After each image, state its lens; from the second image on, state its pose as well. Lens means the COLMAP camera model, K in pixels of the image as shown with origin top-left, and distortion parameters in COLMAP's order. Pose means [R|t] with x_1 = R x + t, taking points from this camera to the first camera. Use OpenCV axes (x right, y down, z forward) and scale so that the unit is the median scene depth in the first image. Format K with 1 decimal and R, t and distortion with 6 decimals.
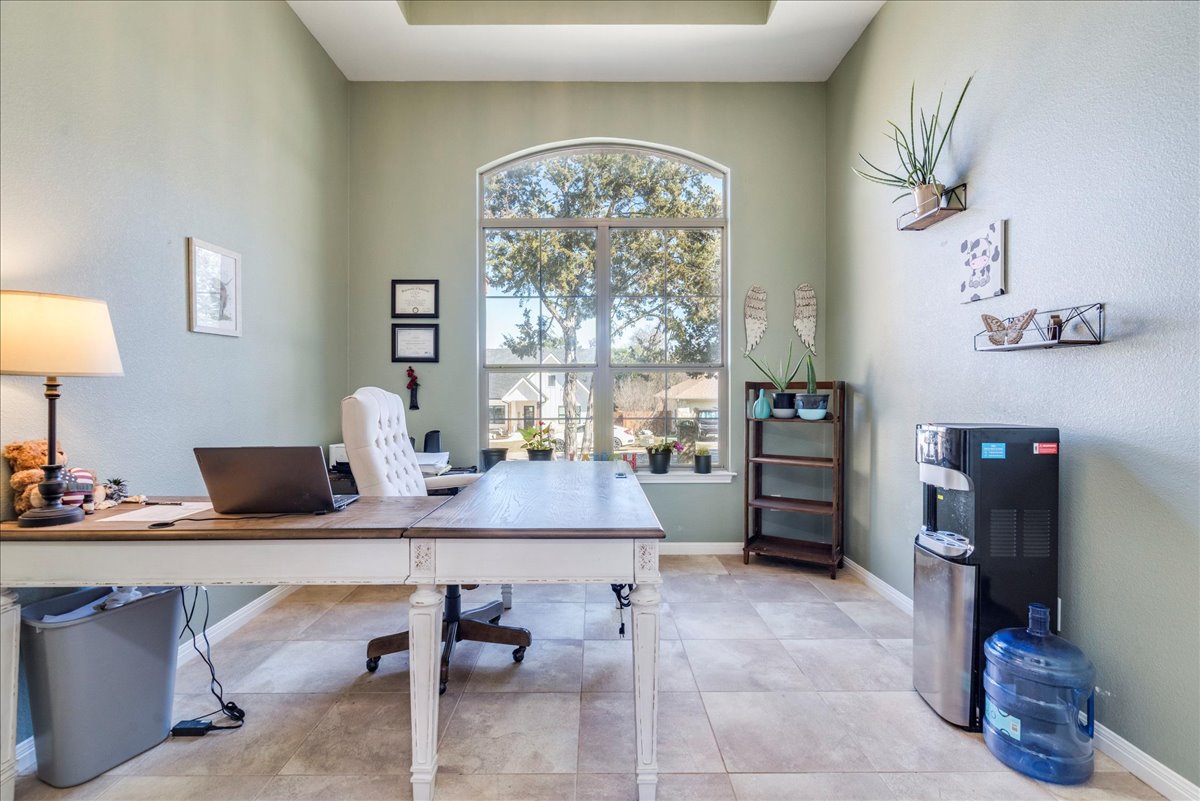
lens RADIAL K [[559.8, 0, 600.0], [0, 559.8, 400.5], [0, 0, 1]] dist [-0.001204, -0.000067]
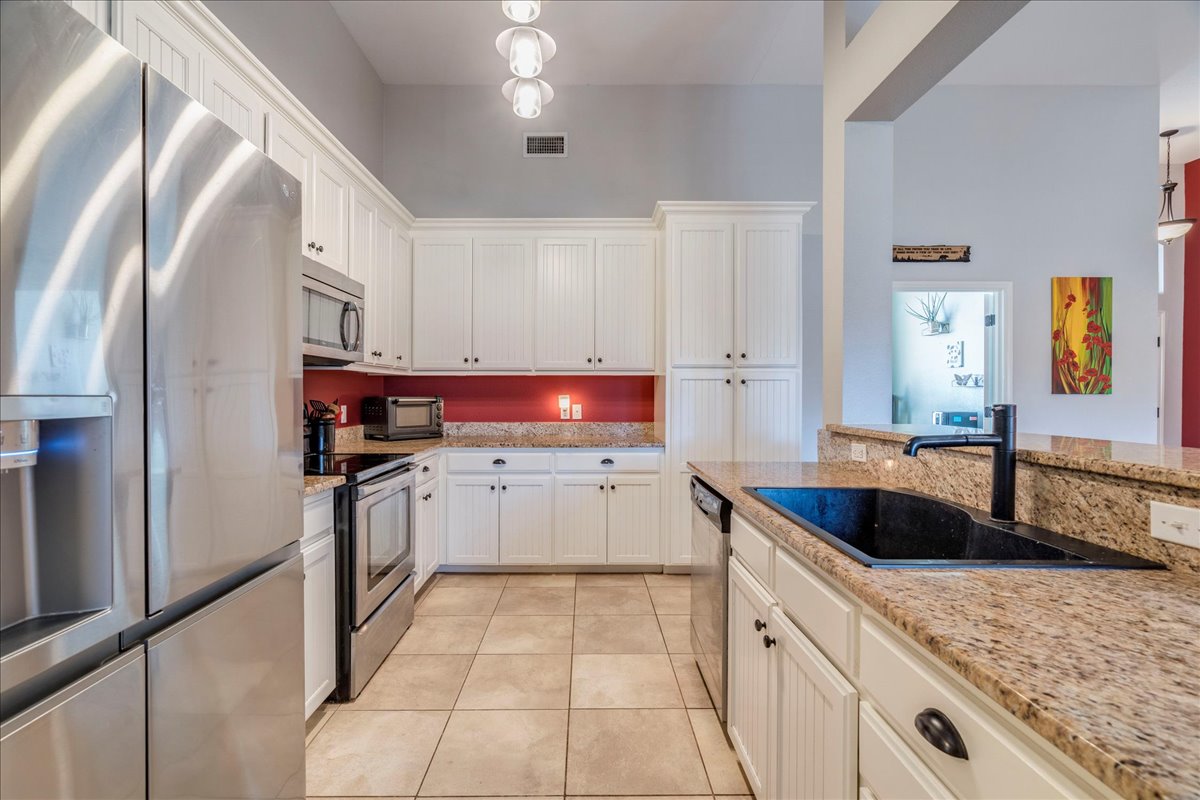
lens RADIAL K [[543.1, 0, 600.0], [0, 543.1, 400.0], [0, 0, 1]] dist [0.002322, 0.000407]
pose [[0.999997, -0.000520, 0.002589, -1.117337], [0.000531, 0.999991, -0.004150, -0.007942], [-0.002587, 0.004152, 0.999988, -1.743171]]
